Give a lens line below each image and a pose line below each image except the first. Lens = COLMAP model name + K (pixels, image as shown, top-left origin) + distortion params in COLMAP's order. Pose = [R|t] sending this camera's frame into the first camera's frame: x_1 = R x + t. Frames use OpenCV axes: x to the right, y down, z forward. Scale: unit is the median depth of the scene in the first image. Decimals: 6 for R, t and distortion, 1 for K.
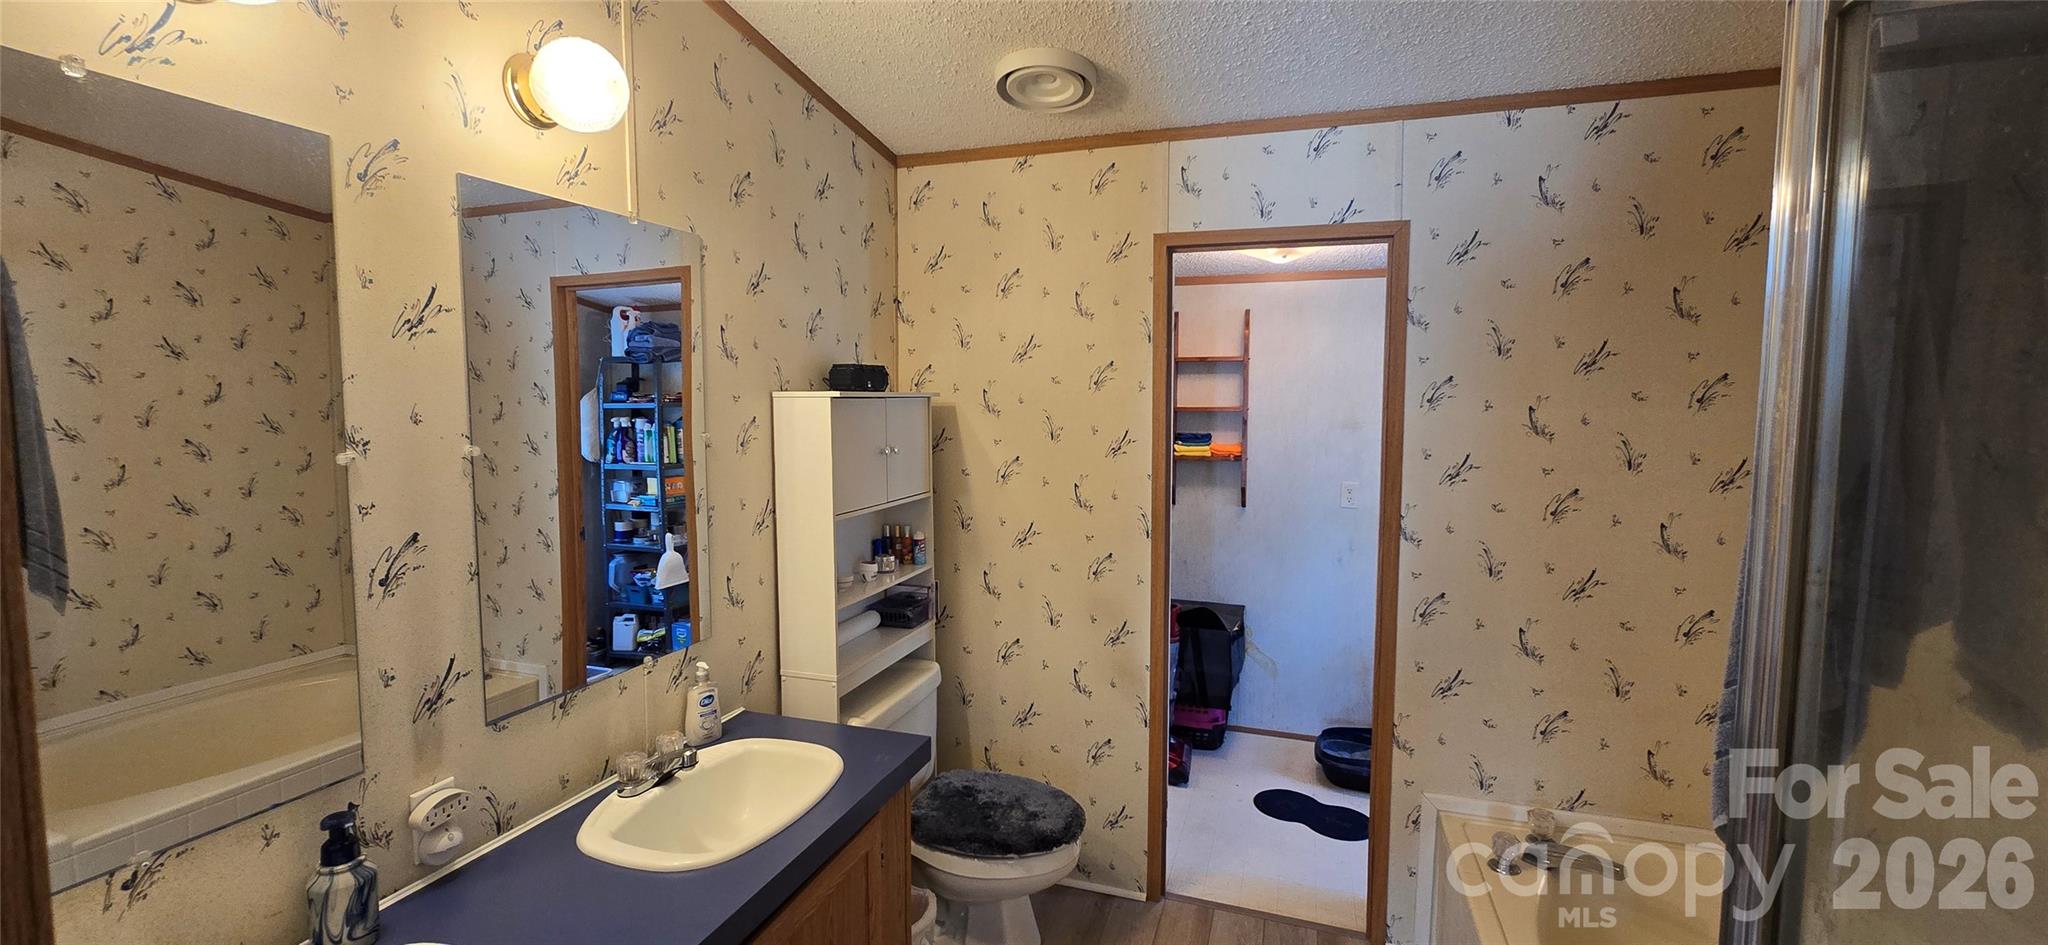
lens RADIAL K [[836.6, 0, 1013.9], [0, 836.6, 471.1], [0, 0, 1]] dist [-0.001524, 0.000211]
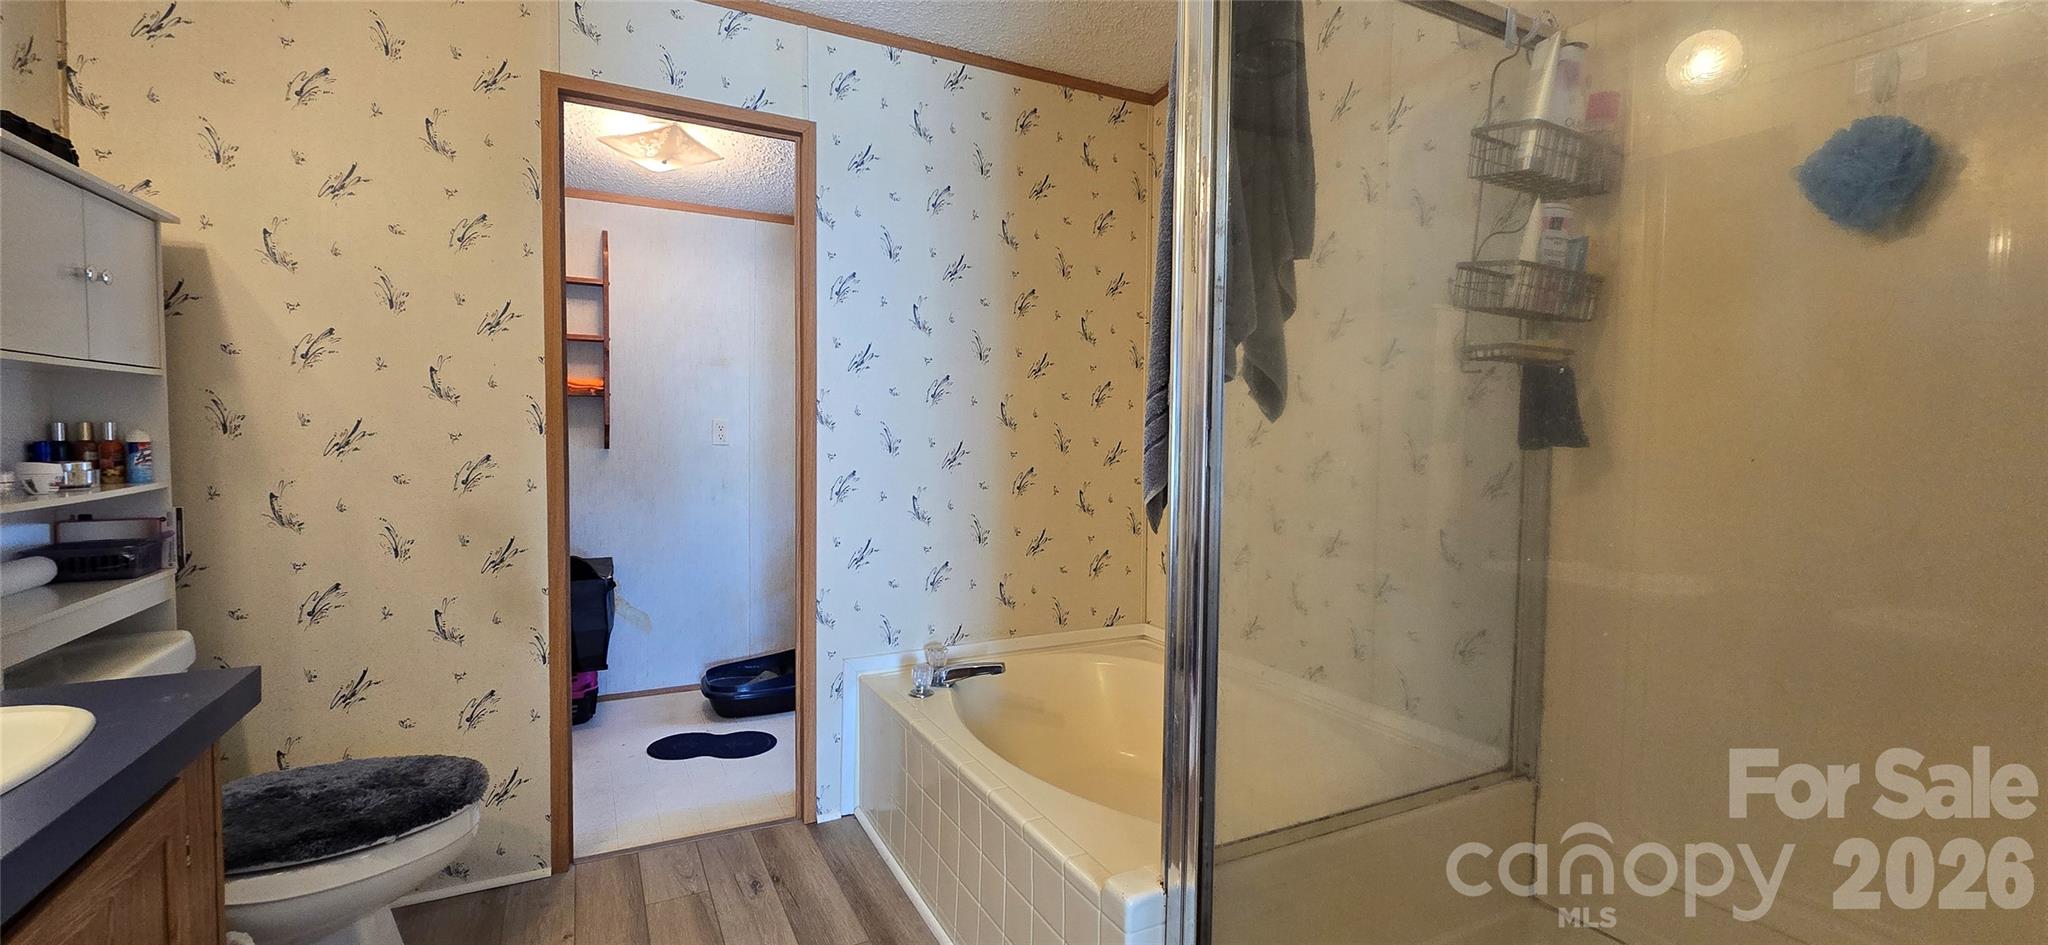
lens RADIAL K [[836.6, 0, 1020.6], [0, 836.6, 466.1], [0, 0, 1]] dist [-0.001524, 0.000211]
pose [[0.685756, -0.024212, 0.727429, -0.116181], [0.047253, 0.998819, -0.011300, 0.139052], [-0.726296, 0.042122, 0.686090, 0.075071]]
